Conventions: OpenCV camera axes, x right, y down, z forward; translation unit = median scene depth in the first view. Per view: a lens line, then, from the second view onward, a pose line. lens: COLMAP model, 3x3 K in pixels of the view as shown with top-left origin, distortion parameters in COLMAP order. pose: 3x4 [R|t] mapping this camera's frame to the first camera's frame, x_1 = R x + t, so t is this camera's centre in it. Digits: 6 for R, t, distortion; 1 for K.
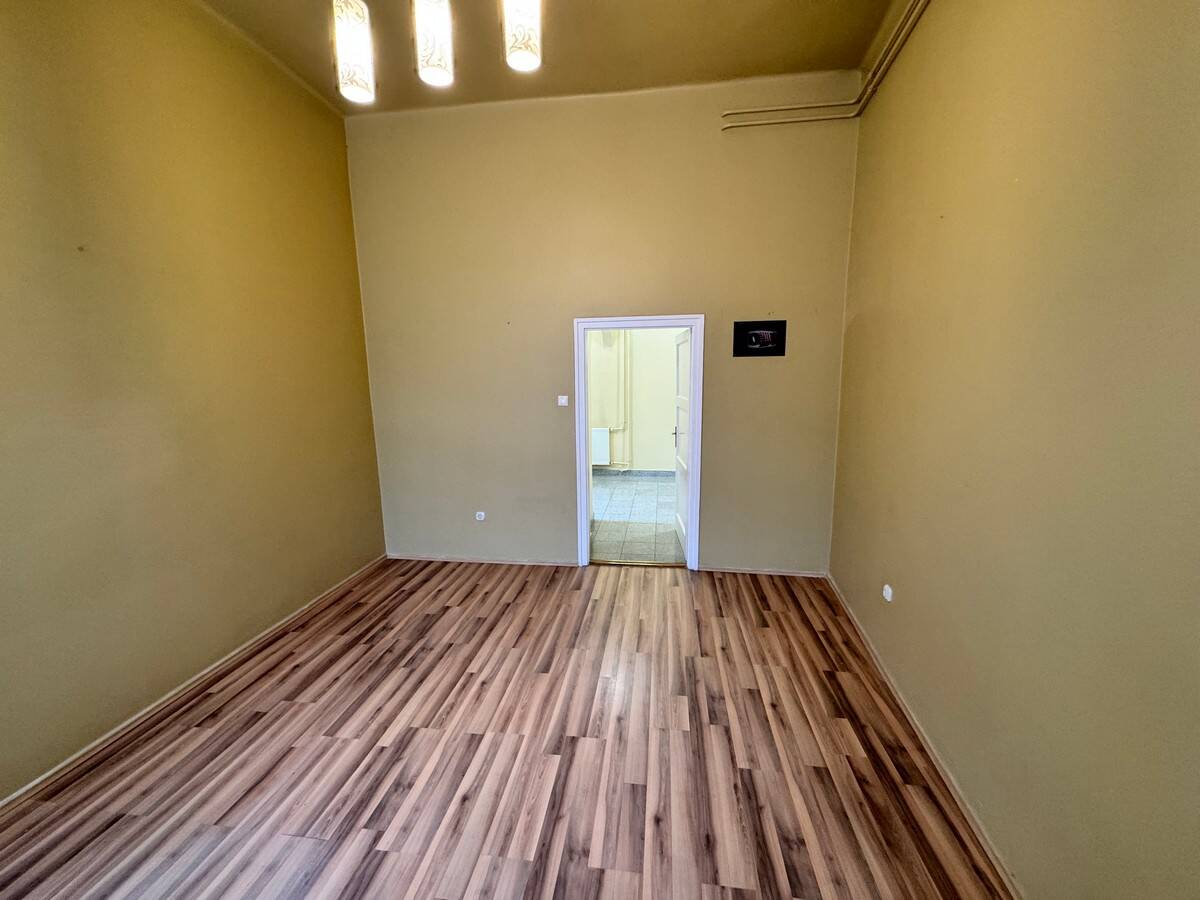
lens RADIAL K [[471.9, 0, 600.0], [0, 471.9, 450.0], [0, 0, 1]] dist [-0.001947, -0.000377]
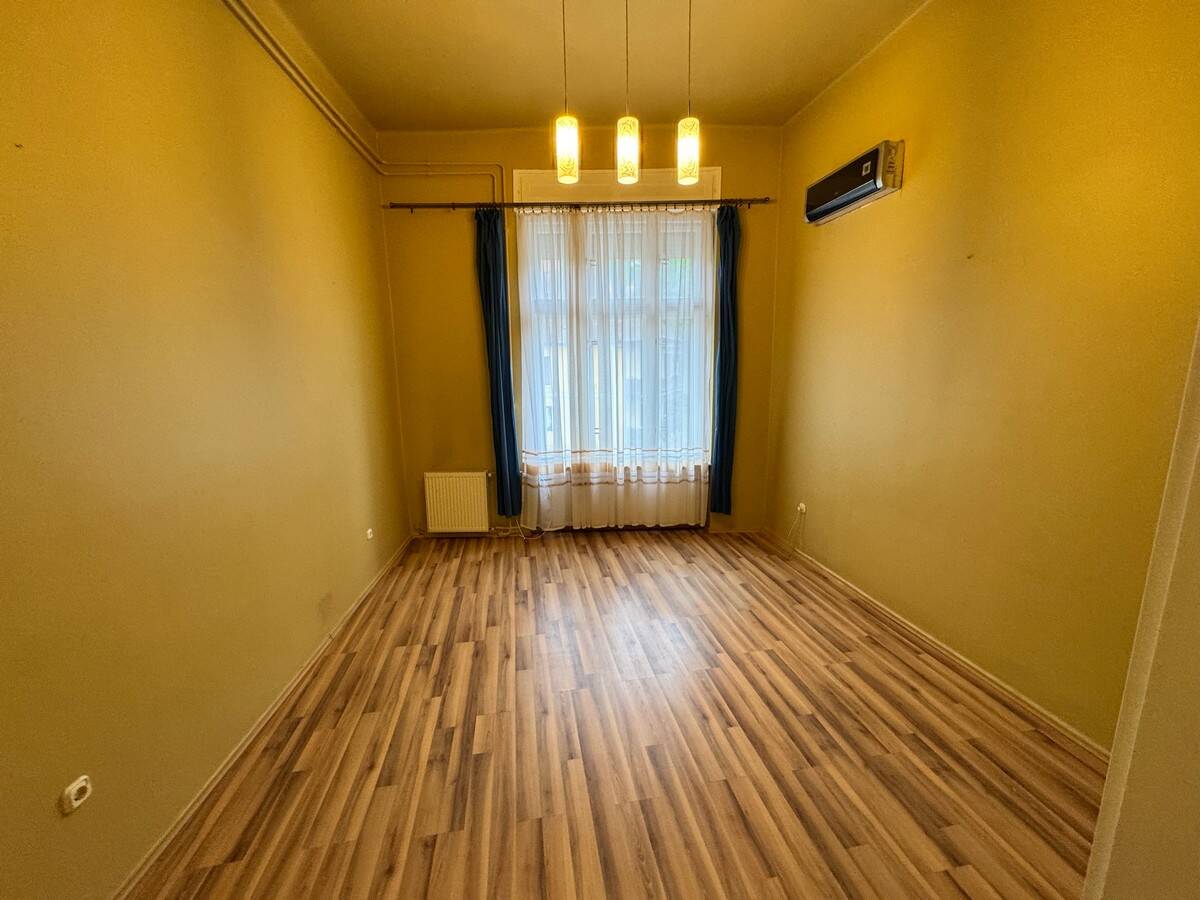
lens RADIAL K [[471.9, 0, 600.0], [0, 471.9, 450.0], [0, 0, 1]] dist [-0.001947, -0.000377]
pose [[-0.951784, 0.081613, -0.295715, 0.164302], [-0.020869, 0.944504, 0.327836, -0.270853], [0.306059, 0.318200, -0.897260, 1.577606]]
